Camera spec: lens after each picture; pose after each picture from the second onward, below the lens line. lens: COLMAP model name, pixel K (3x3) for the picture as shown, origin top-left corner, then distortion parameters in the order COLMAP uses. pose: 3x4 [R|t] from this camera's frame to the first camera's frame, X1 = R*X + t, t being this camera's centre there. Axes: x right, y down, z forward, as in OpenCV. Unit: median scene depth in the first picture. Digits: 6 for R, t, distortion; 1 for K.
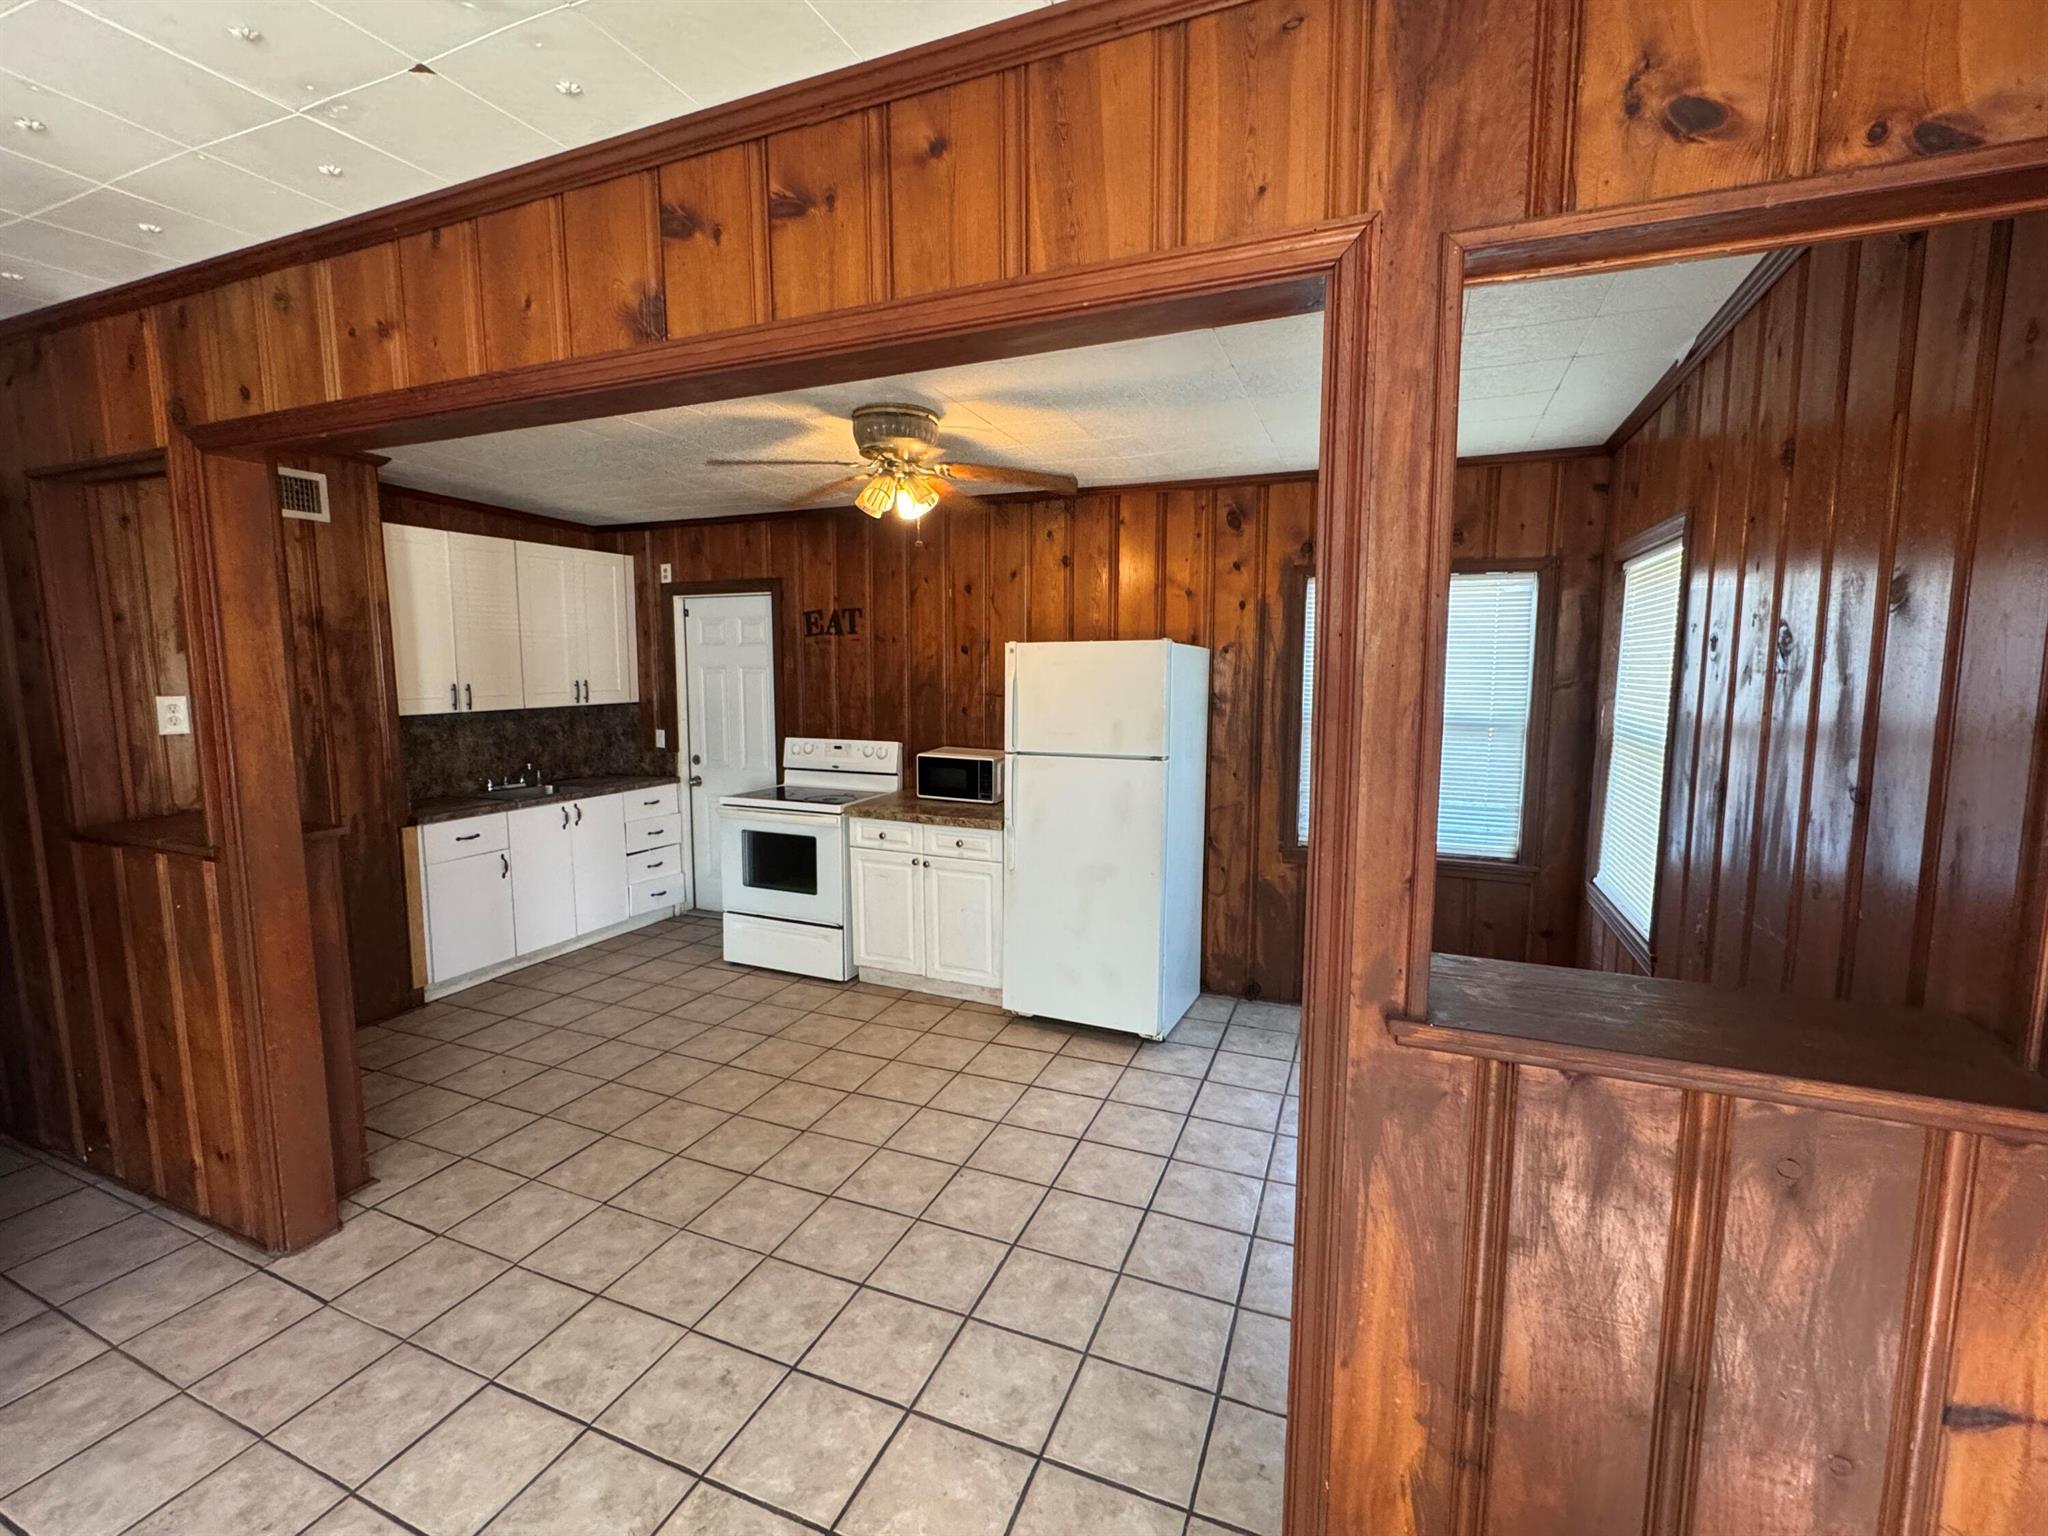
lens RADIAL K [[891.8, 0, 1008.7], [0, 891.8, 766.3], [0, 0, 1]] dist [0.000247, 0.000952]
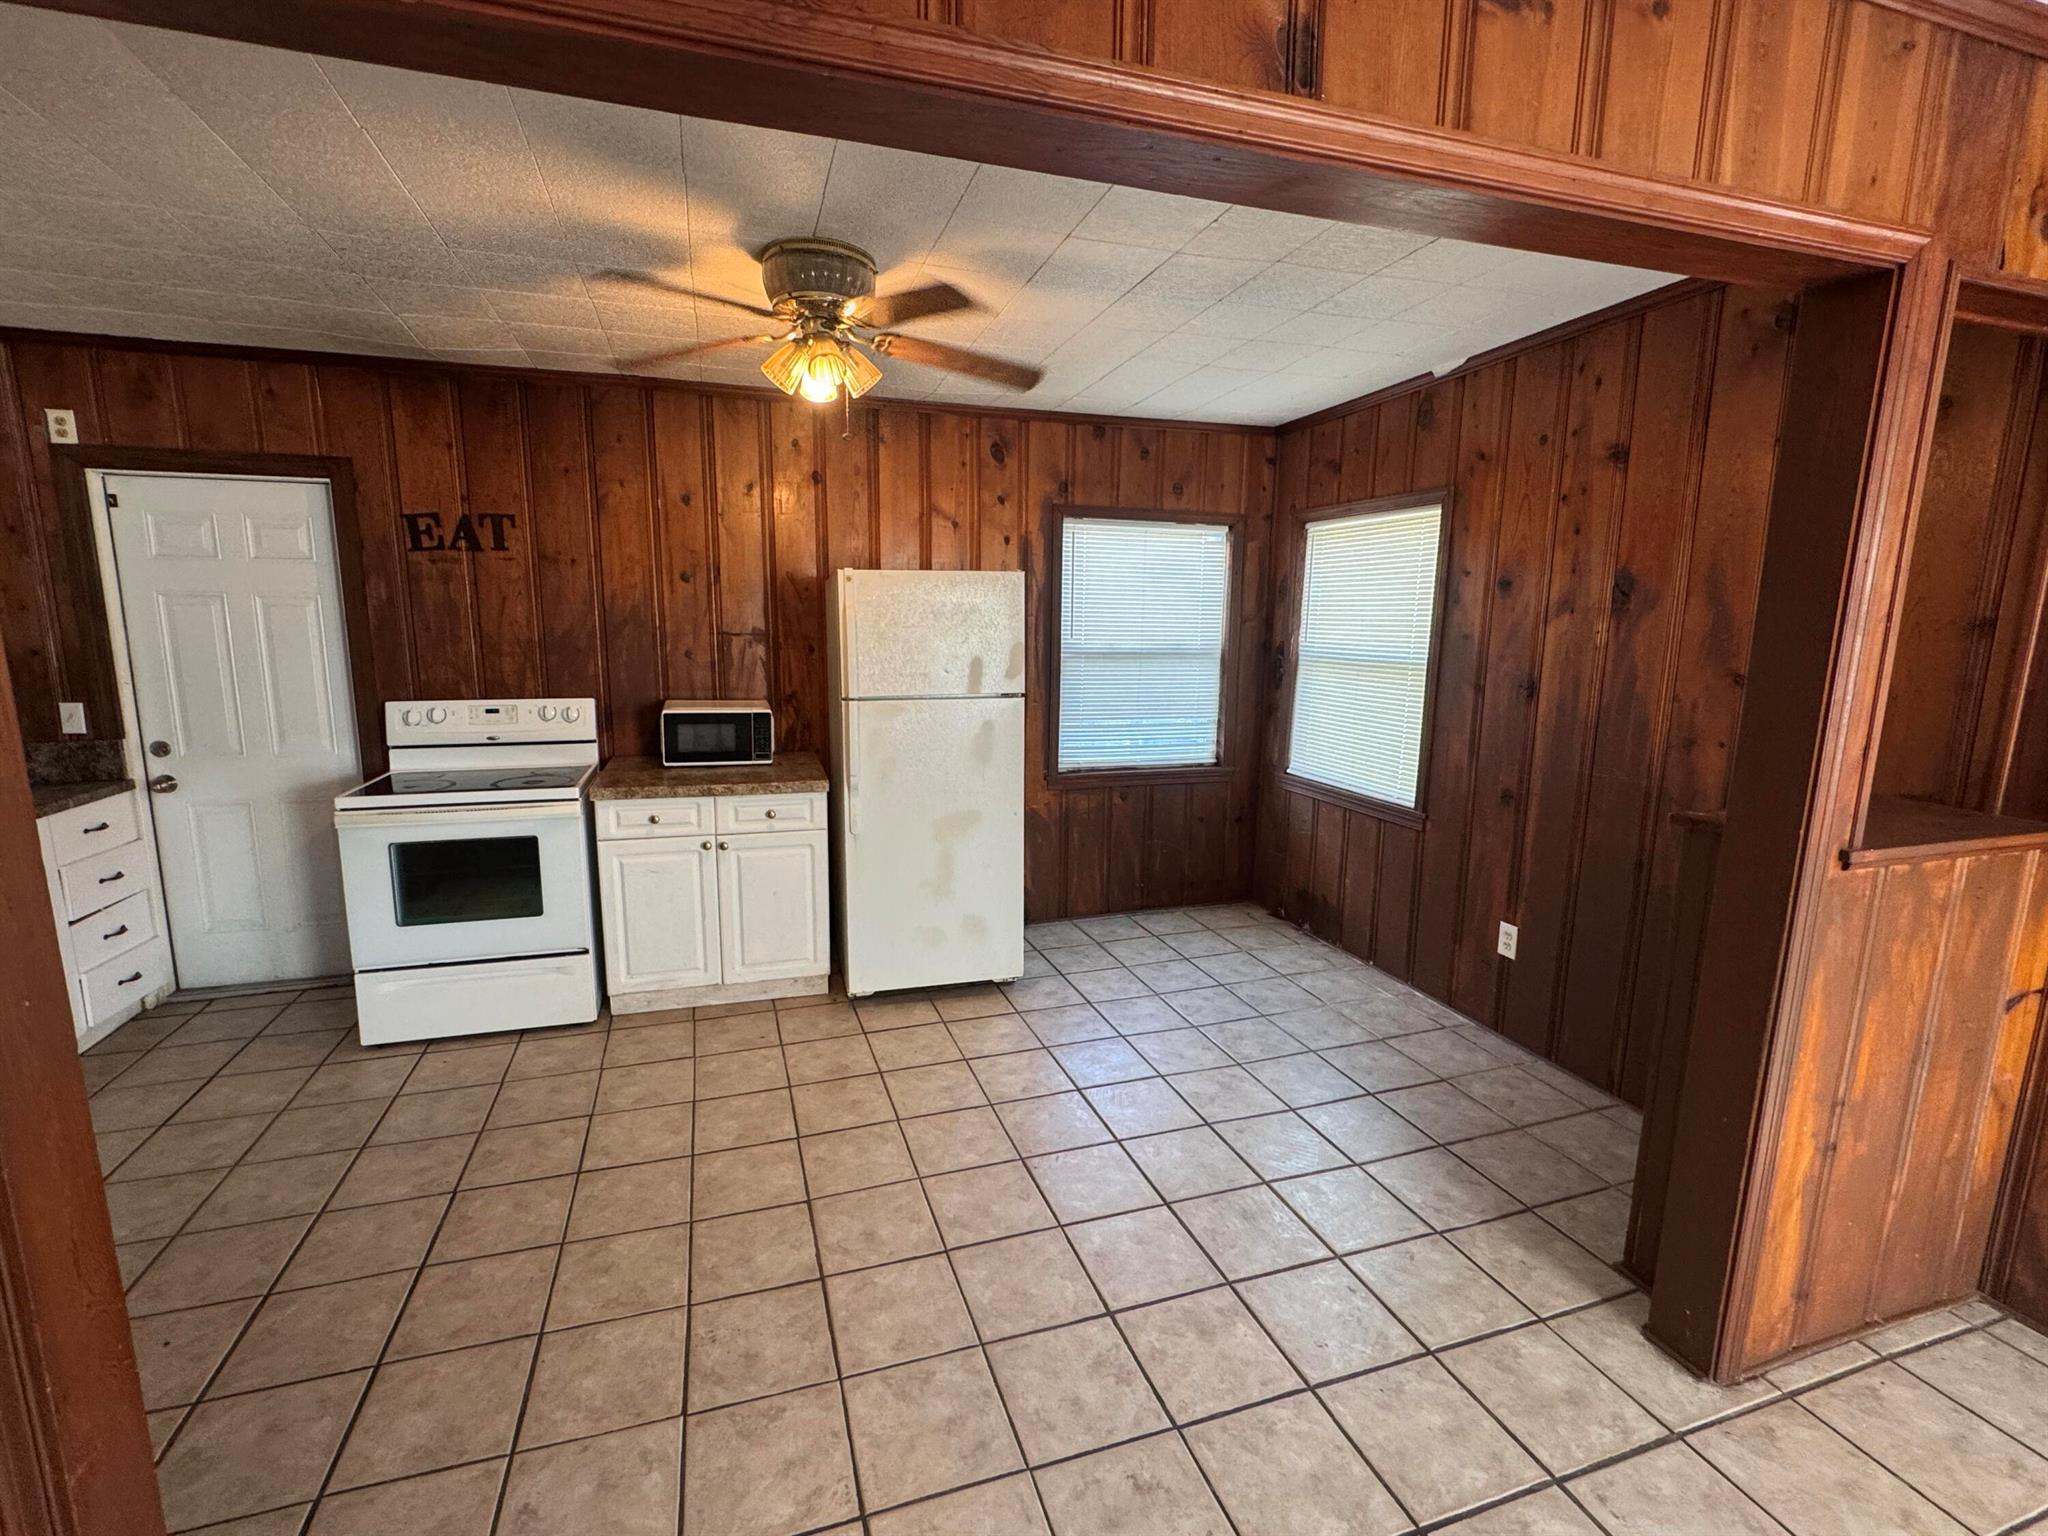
lens RADIAL K [[891.8, 0, 1007.0], [0, 891.8, 762.5], [0, 0, 1]] dist [0.000247, 0.000952]
pose [[0.765854, -0.101446, 0.634961, -0.399715], [0.065377, 0.994644, 0.080058, -0.012341], [-0.639682, -0.019801, 0.768385, 0.224867]]
